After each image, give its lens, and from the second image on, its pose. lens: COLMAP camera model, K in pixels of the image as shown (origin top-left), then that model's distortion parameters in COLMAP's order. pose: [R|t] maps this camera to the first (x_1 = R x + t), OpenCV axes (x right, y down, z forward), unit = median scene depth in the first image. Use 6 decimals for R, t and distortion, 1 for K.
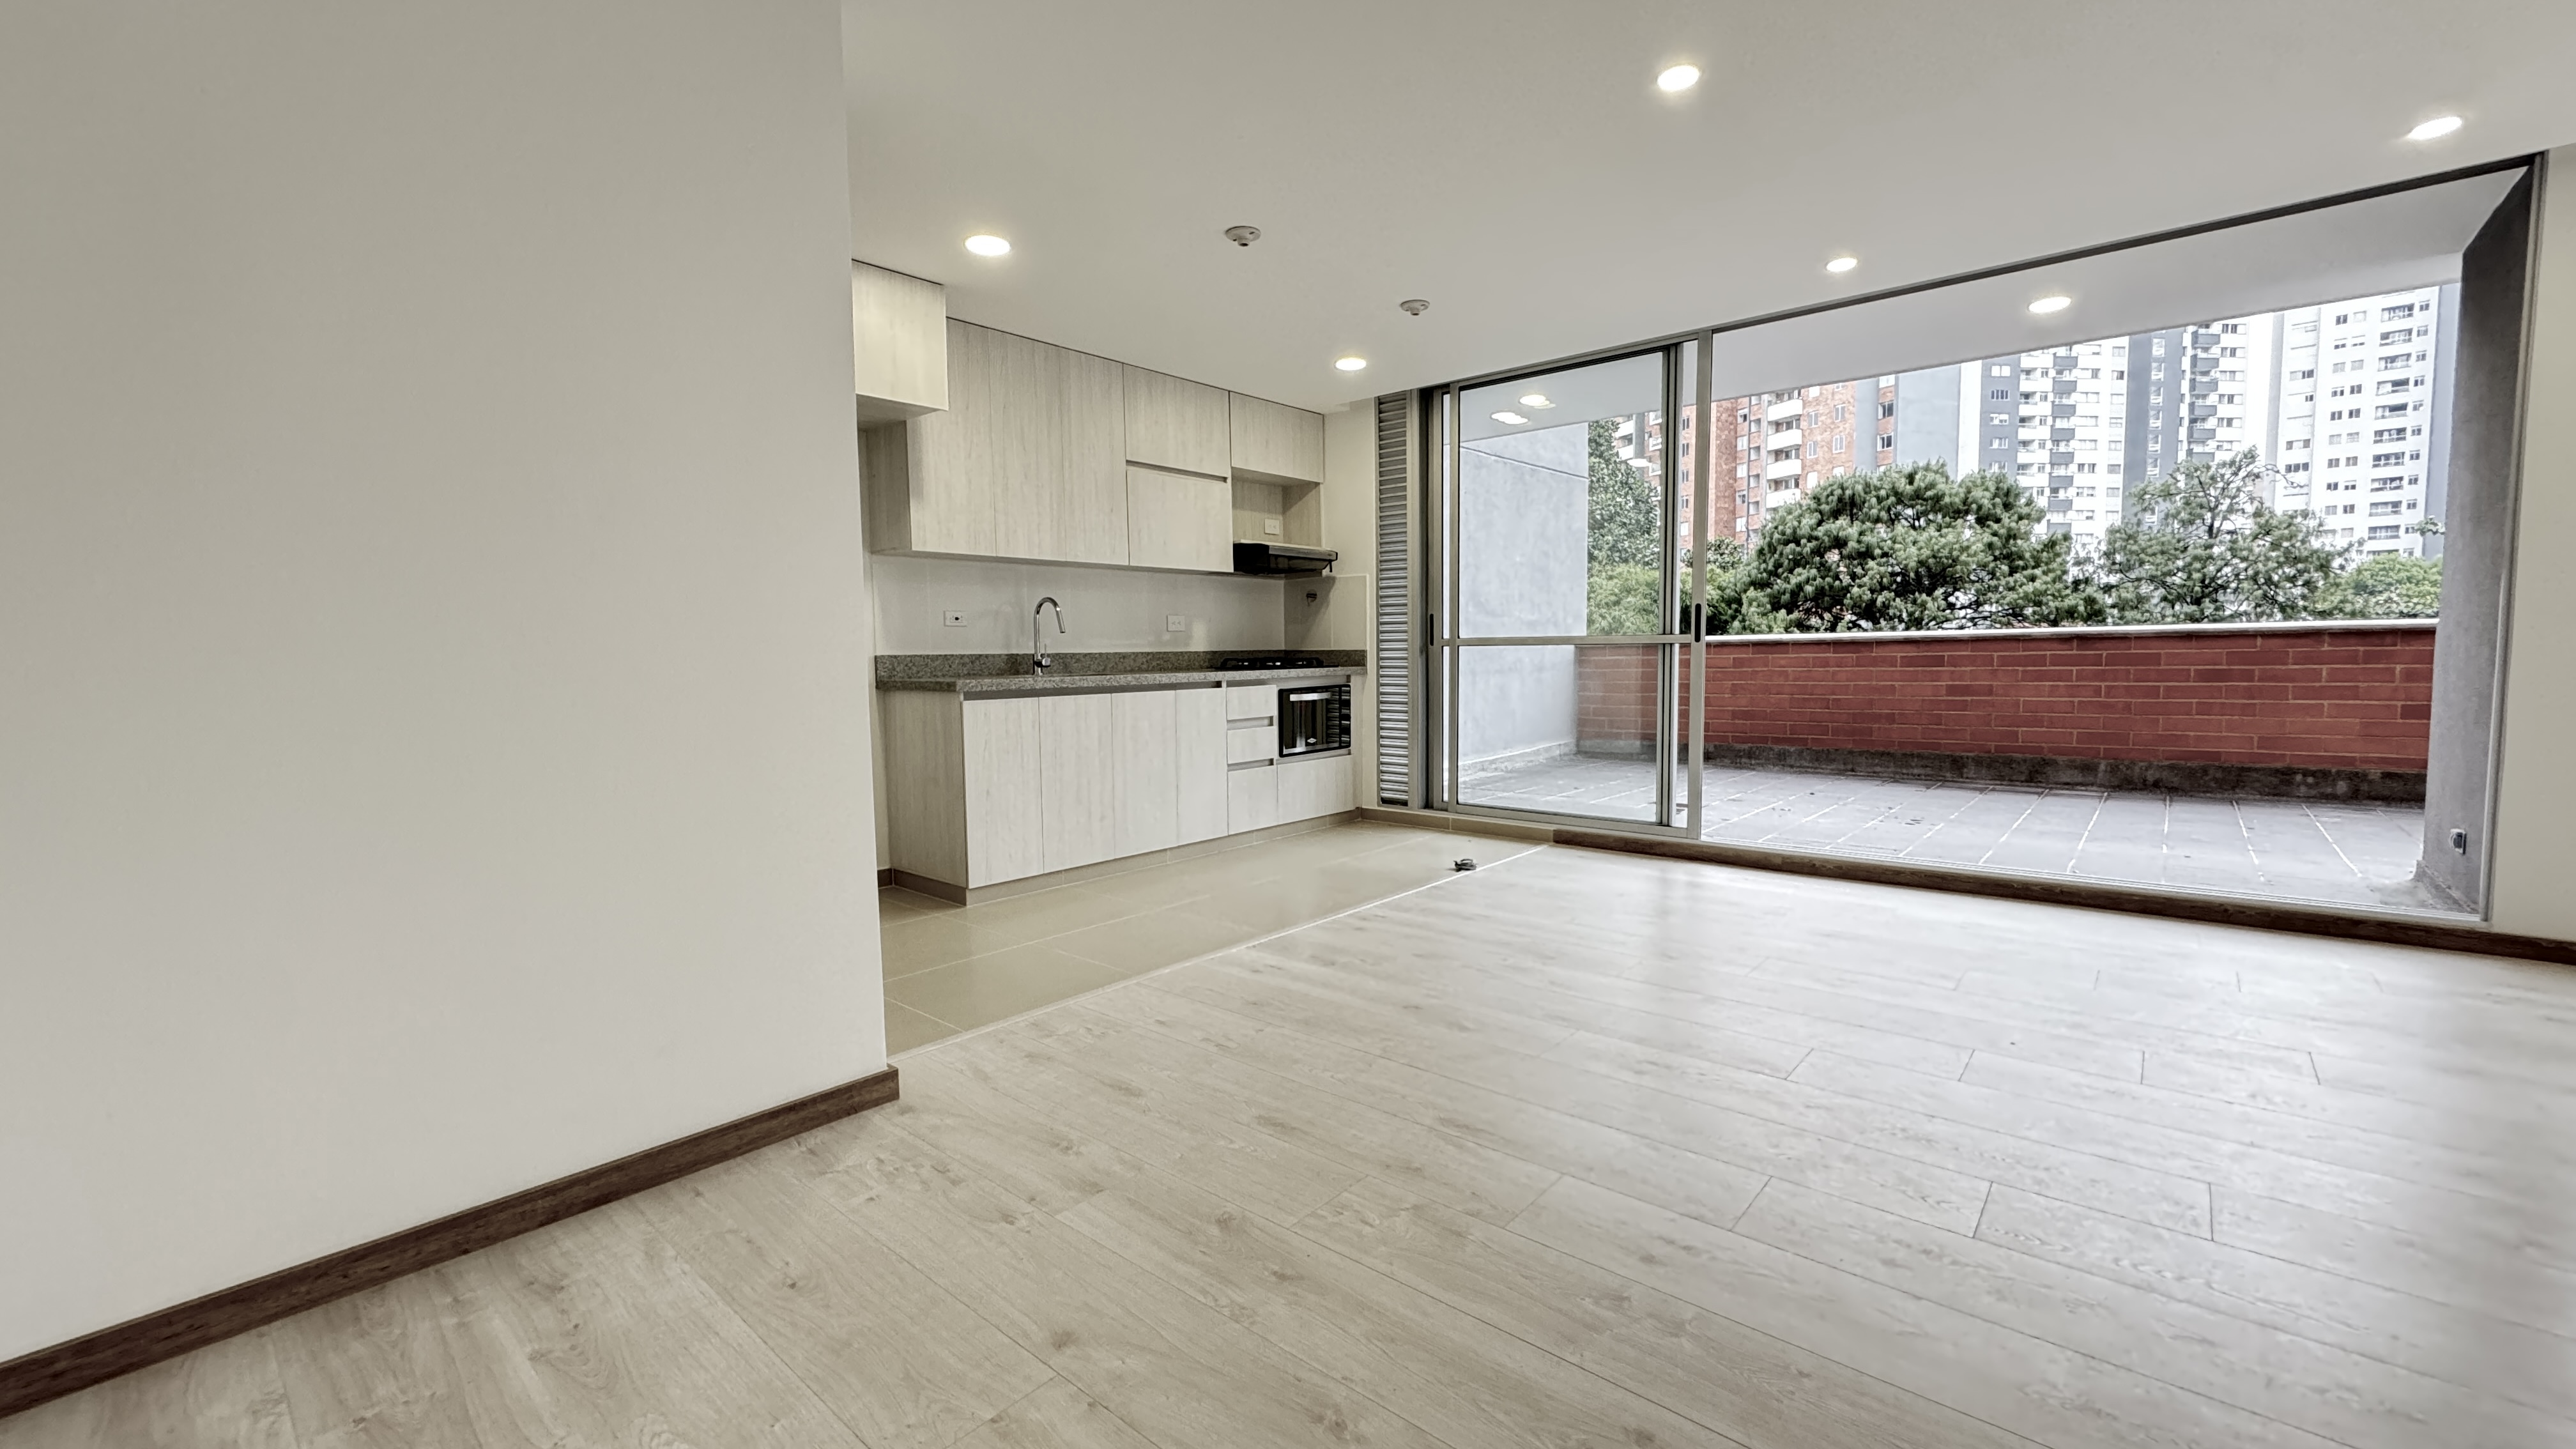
lens RADIAL K [[1026.4, 0, 1281.7], [0, 1026.4, 724.2], [0, 0, 1]] dist [-0.005134, 0.001280]
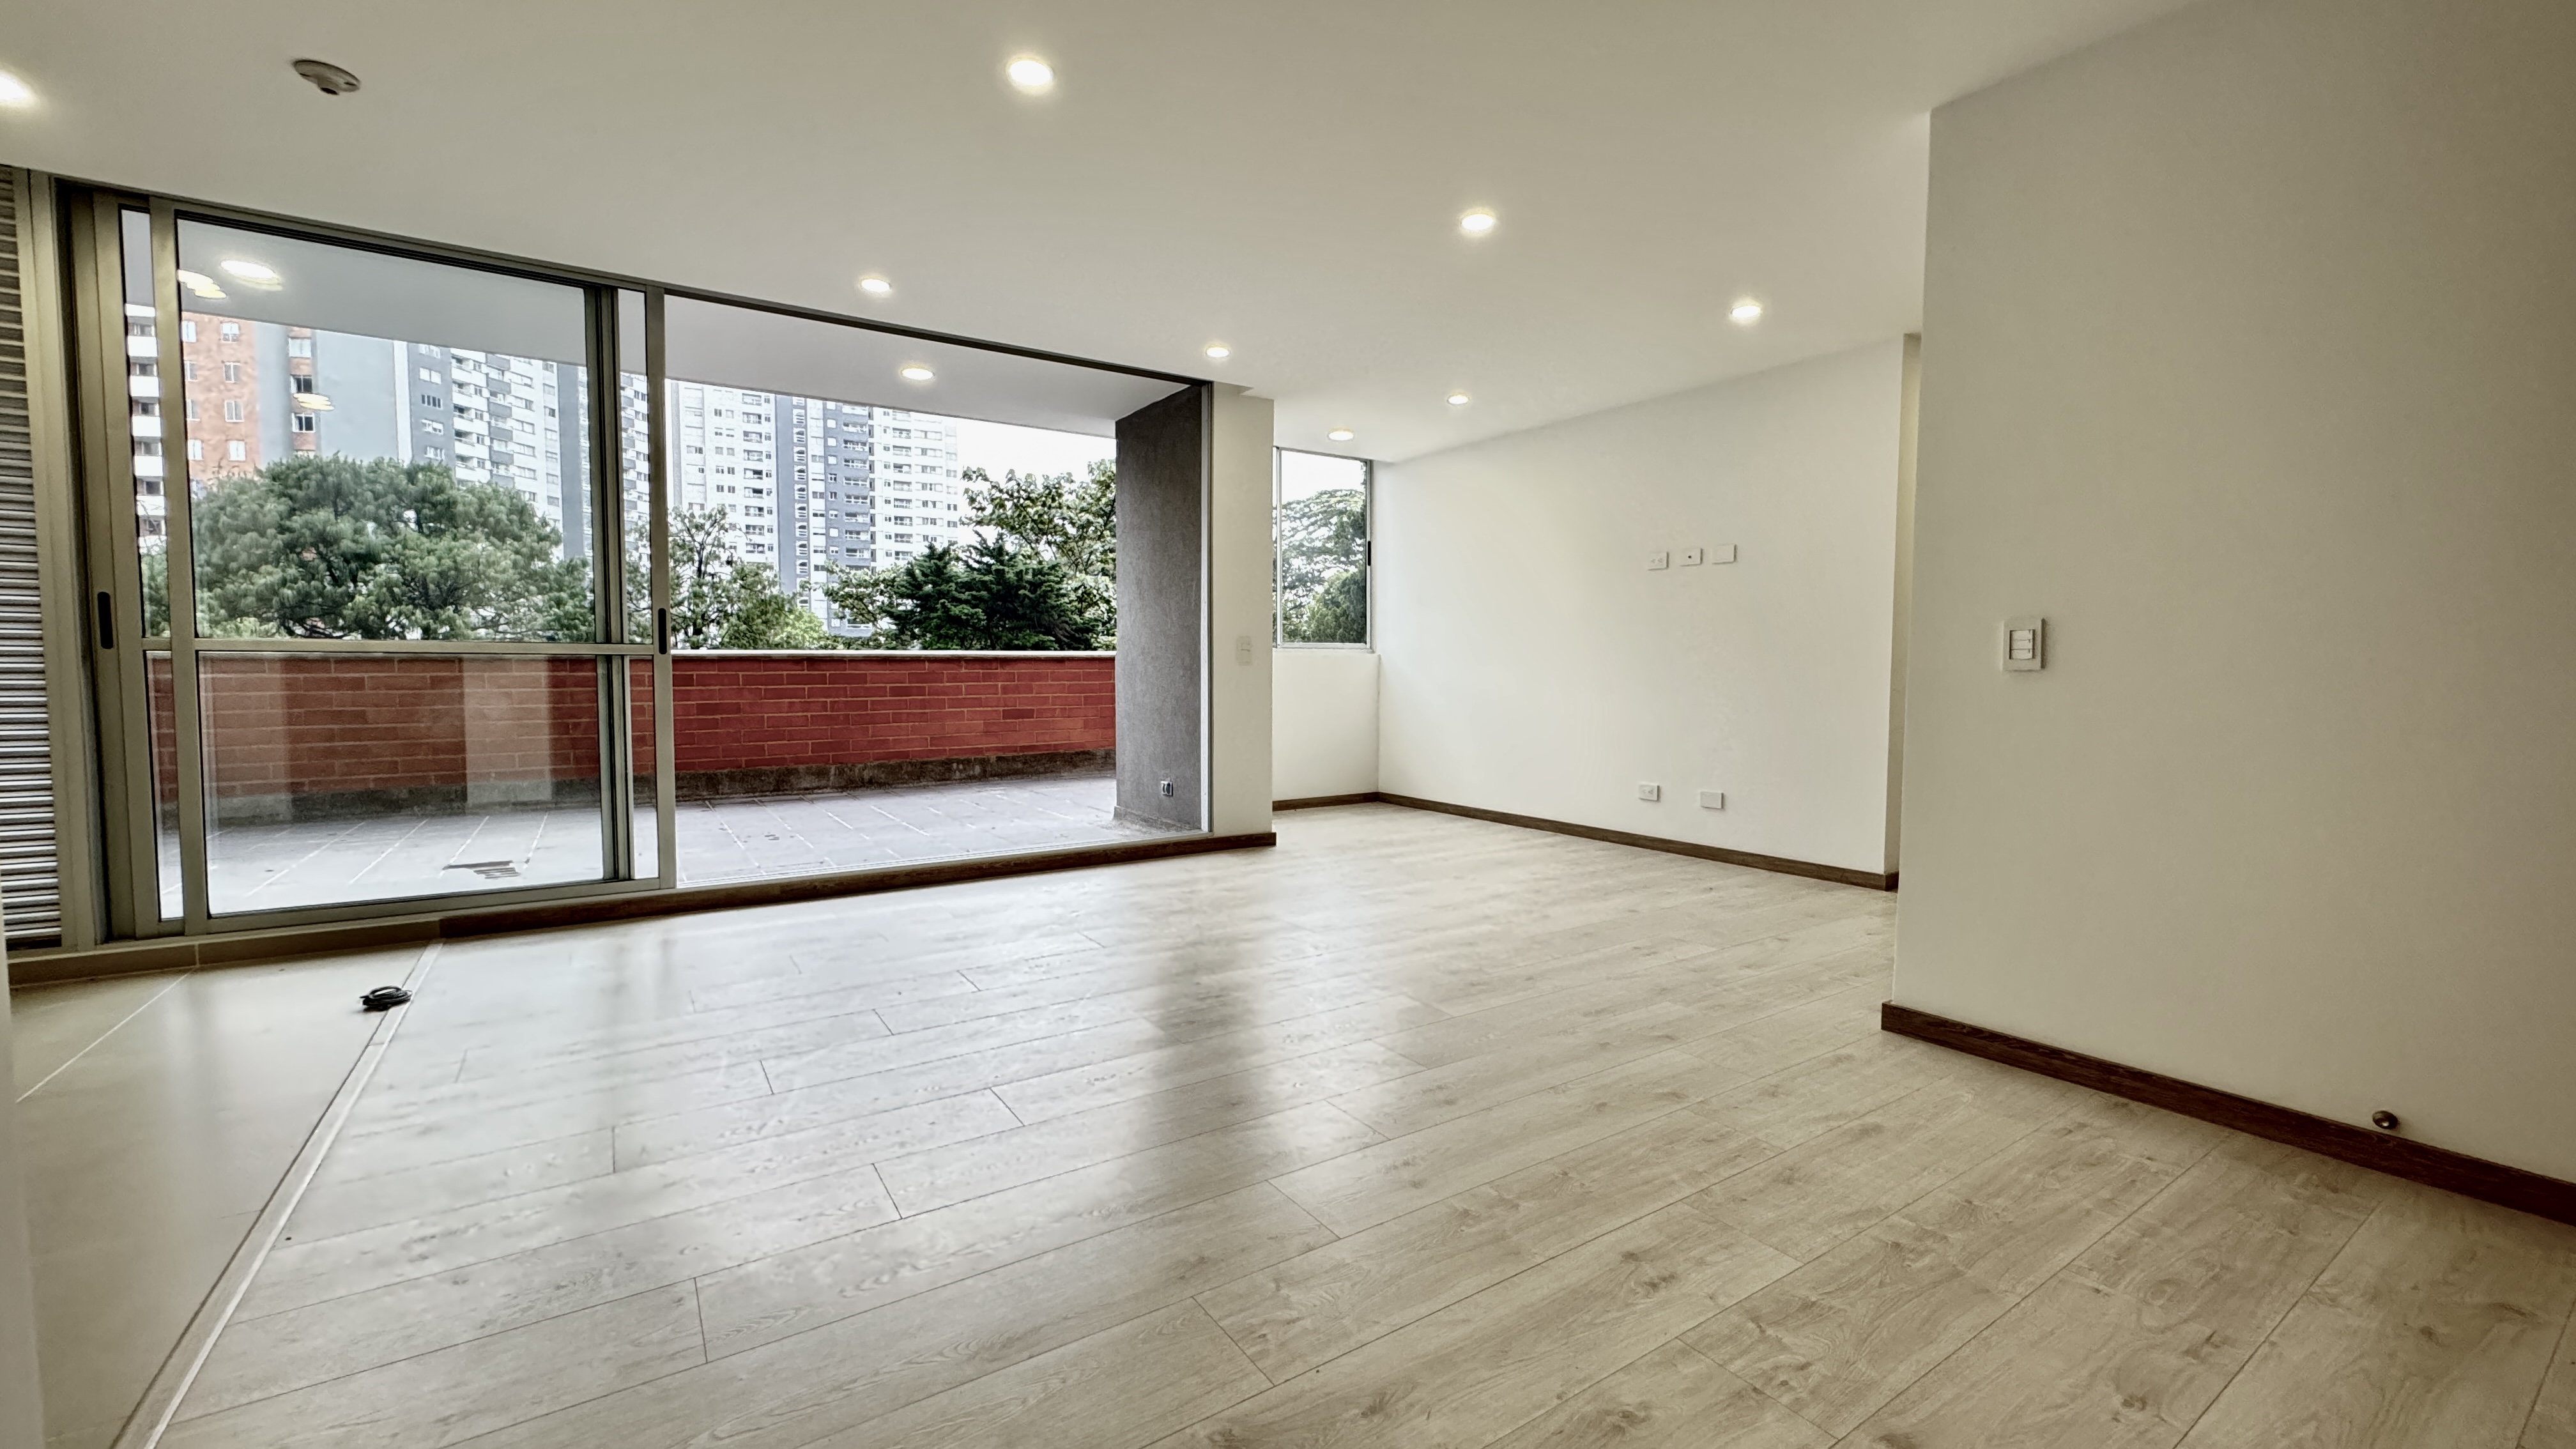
lens RADIAL K [[1026.4, 0, 1293.0], [0, 1026.4, 721.7], [0, 0, 1]] dist [-0.005134, 0.001280]
pose [[0.258744, -0.037318, 0.965225, -0.200522], [0.062157, 0.997826, 0.021916, -0.007867], [-0.963944, 0.054325, 0.260501, 0.209577]]
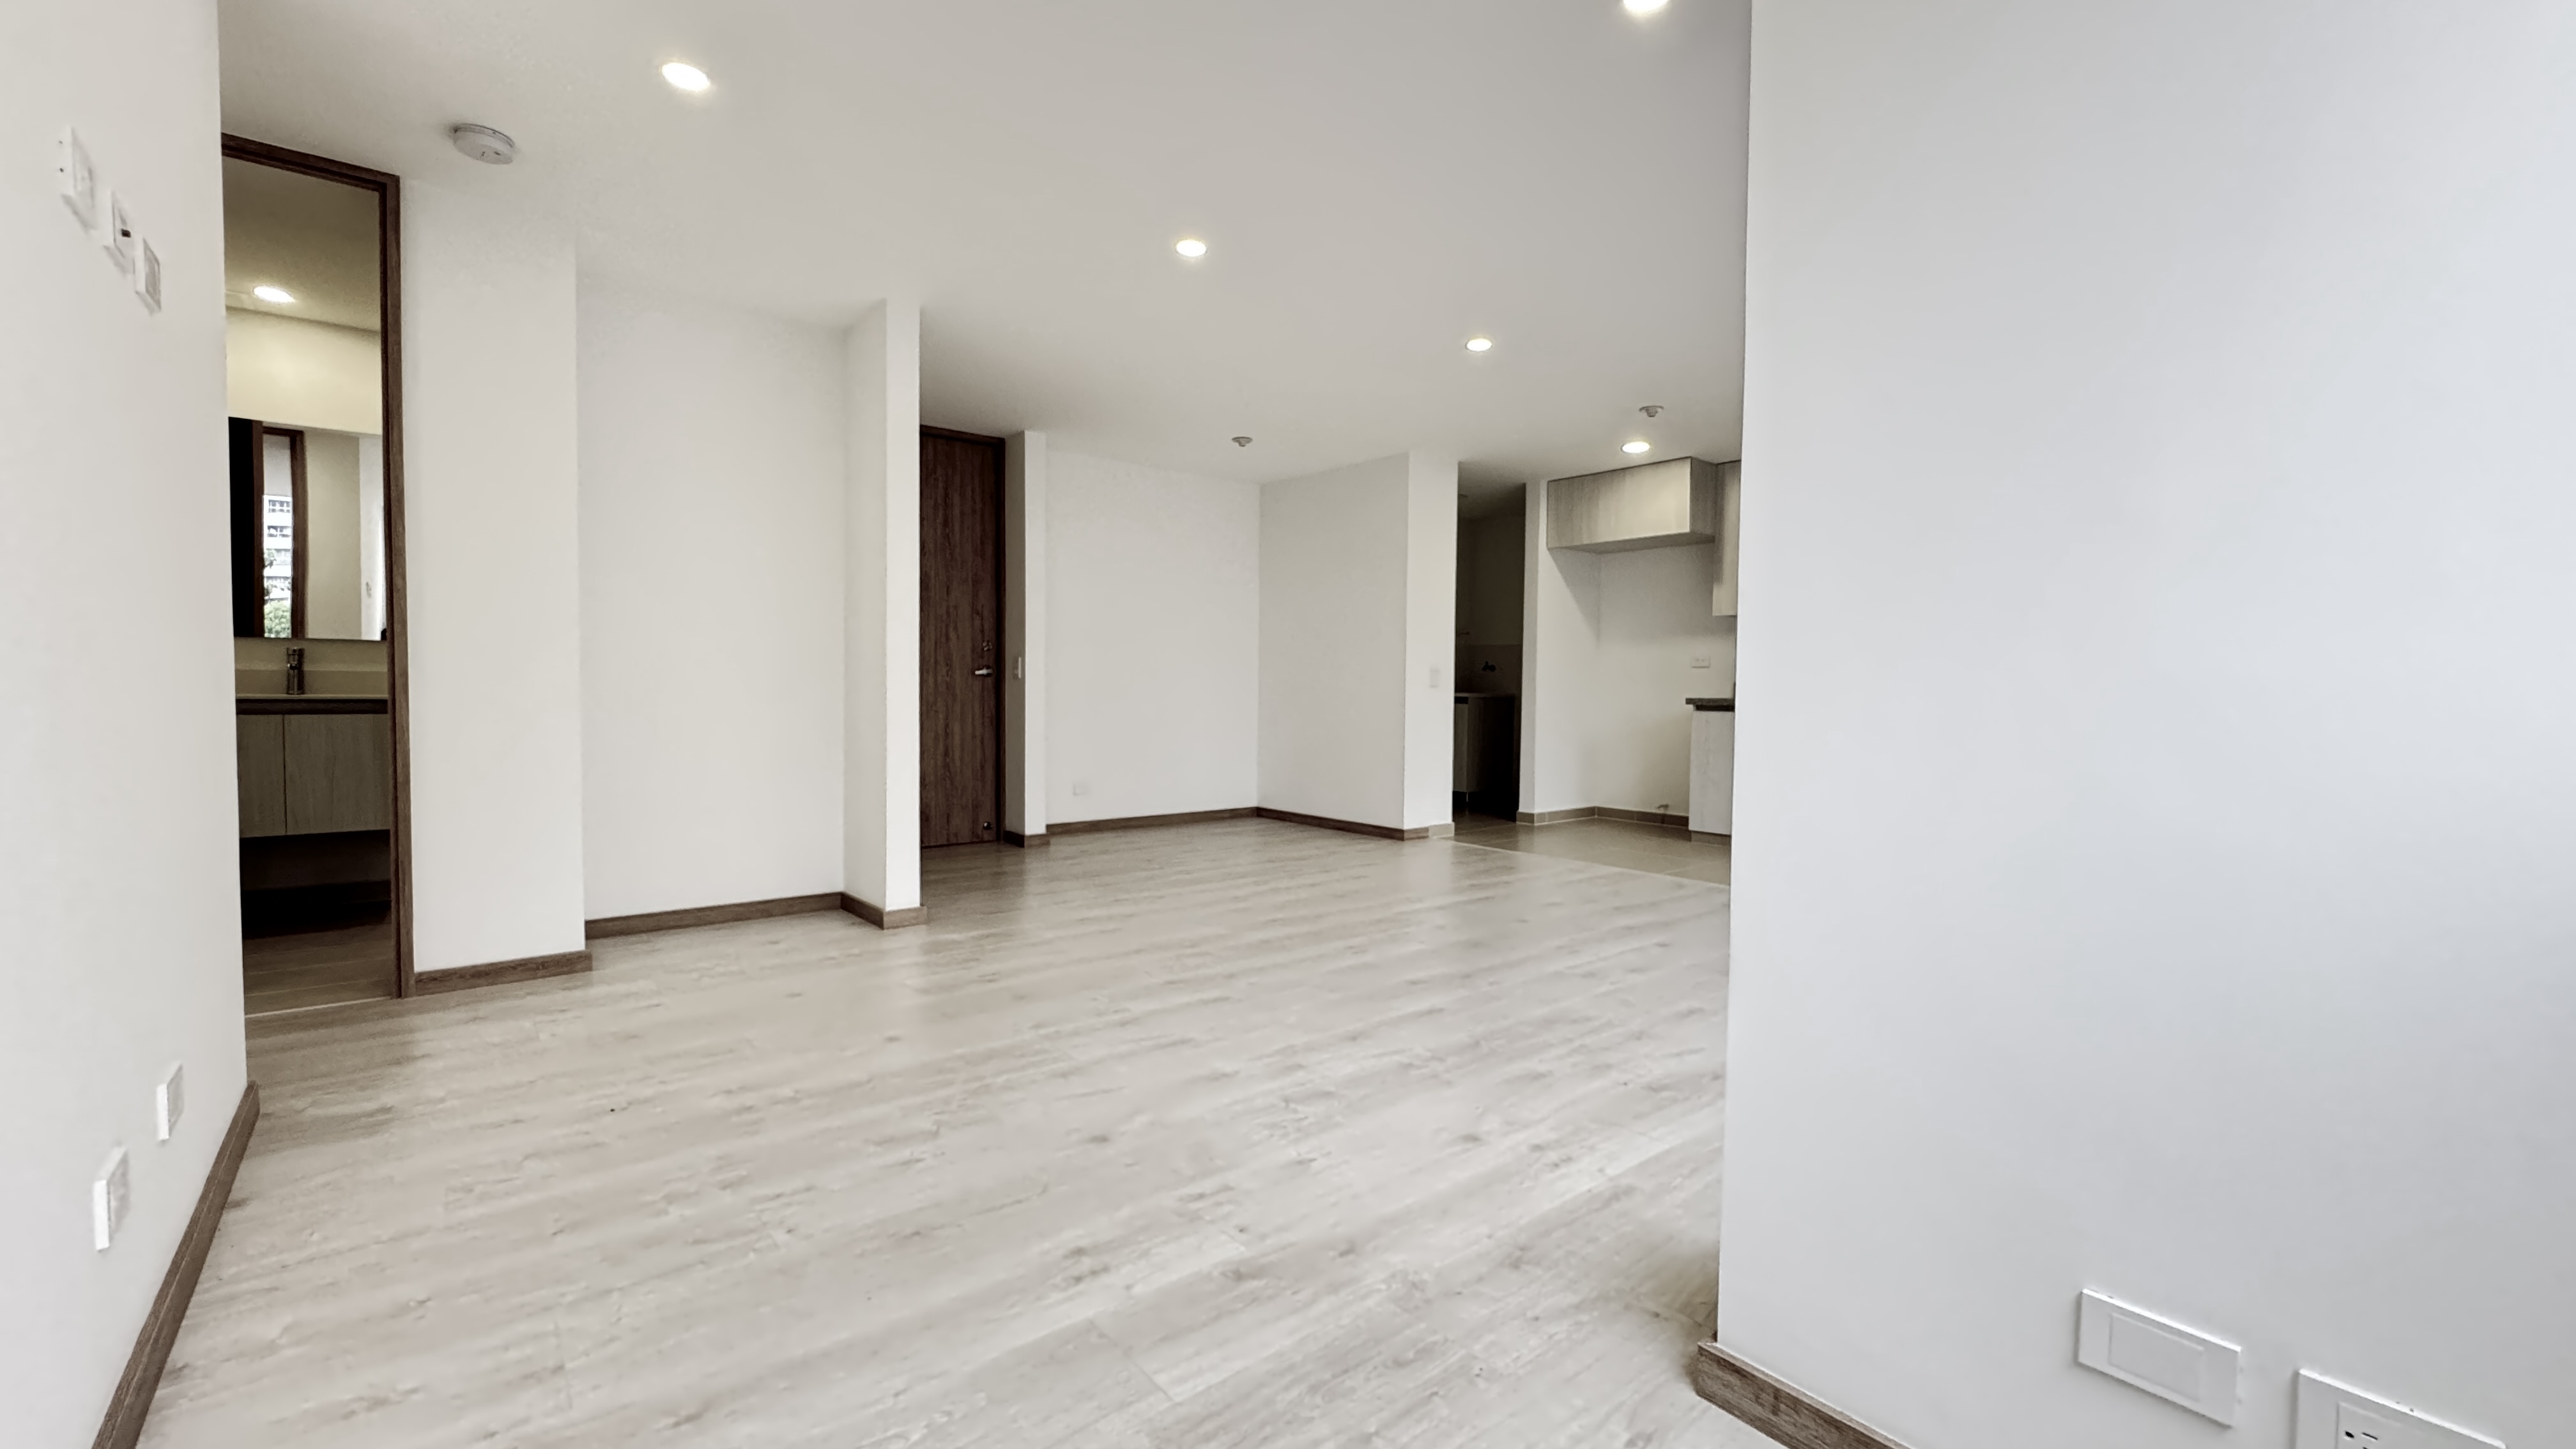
lens RADIAL K [[1026.4, 0, 1285.4], [0, 1026.4, 716.6], [0, 0, 1]] dist [-0.005134, 0.001280]
pose [[-0.157485, 0.040340, -0.986697, 0.844343], [-0.078877, 0.995459, 0.053288, -0.029861], [0.984366, 0.086219, -0.153588, 0.389323]]
